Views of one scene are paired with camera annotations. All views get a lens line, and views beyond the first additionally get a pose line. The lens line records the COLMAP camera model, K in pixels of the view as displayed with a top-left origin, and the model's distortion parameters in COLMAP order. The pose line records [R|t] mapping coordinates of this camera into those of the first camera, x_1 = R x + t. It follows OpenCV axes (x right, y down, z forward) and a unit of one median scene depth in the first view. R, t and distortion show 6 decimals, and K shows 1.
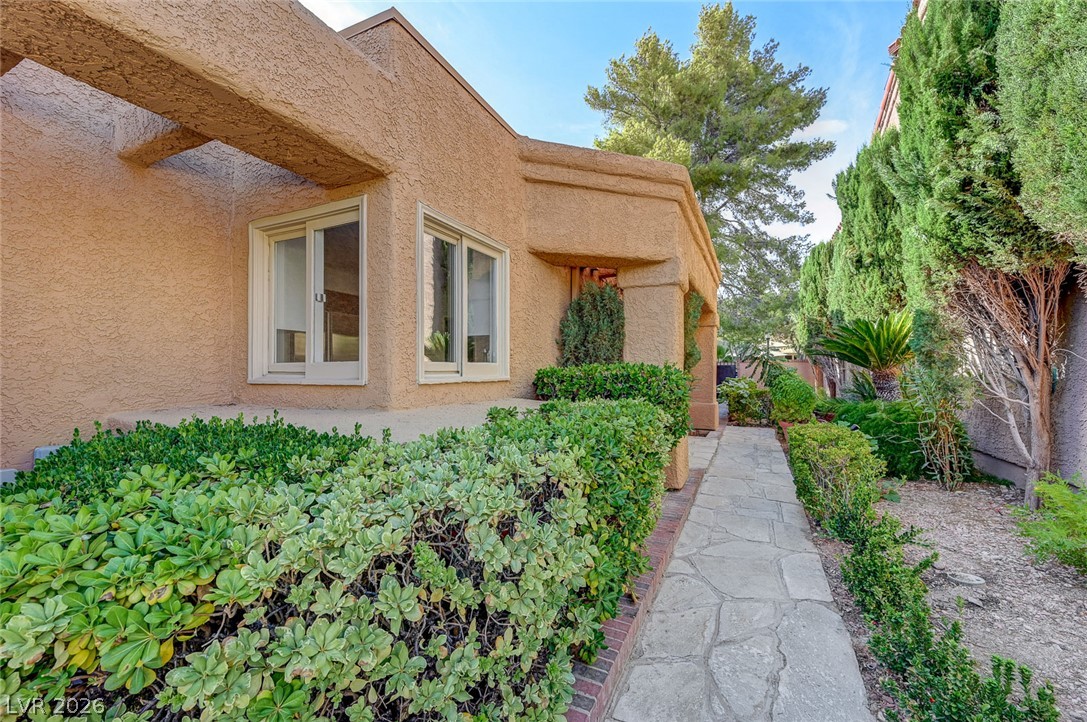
lens RADIAL K [[441.6, 0, 545.8], [0, 441.6, 363.0], [0, 0, 1]] dist [0.001150, 0.000021]
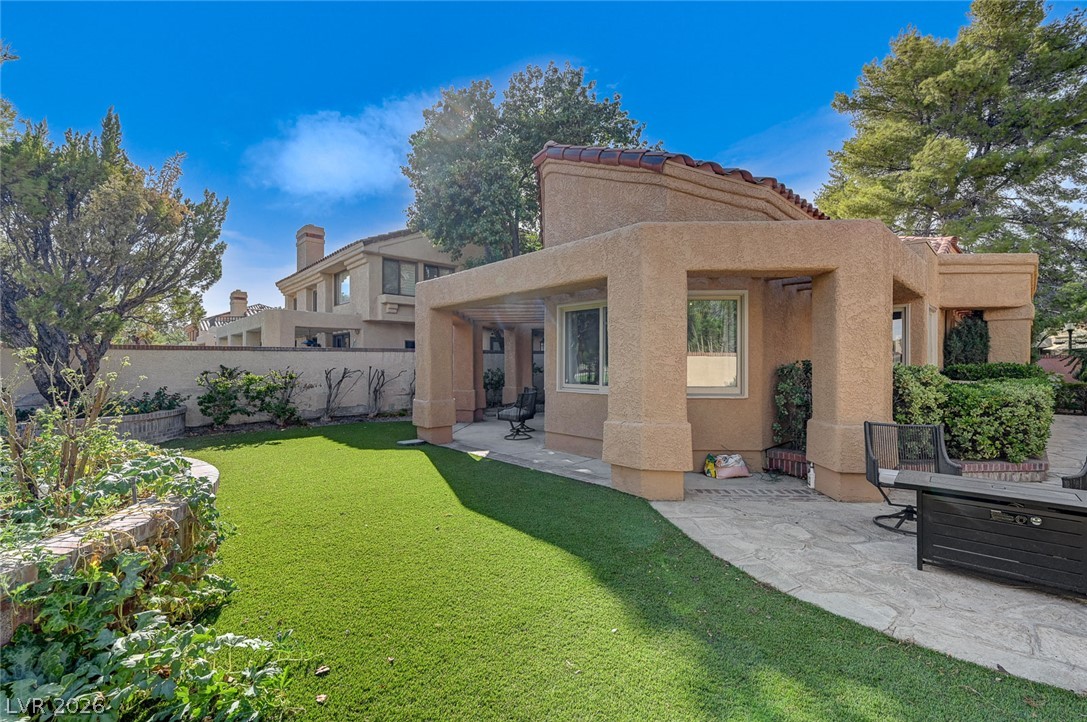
lens RADIAL K [[468.4, 0, 541.4], [0, 468.4, 368.2], [0, 0, 1]] dist [-0.002893, 0.003077]
pose [[0.934295, -0.002237, -0.356493, -0.542149], [0.007244, 0.999893, 0.012711, -0.009369], [0.356426, -0.014458, 0.934212, -0.921133]]
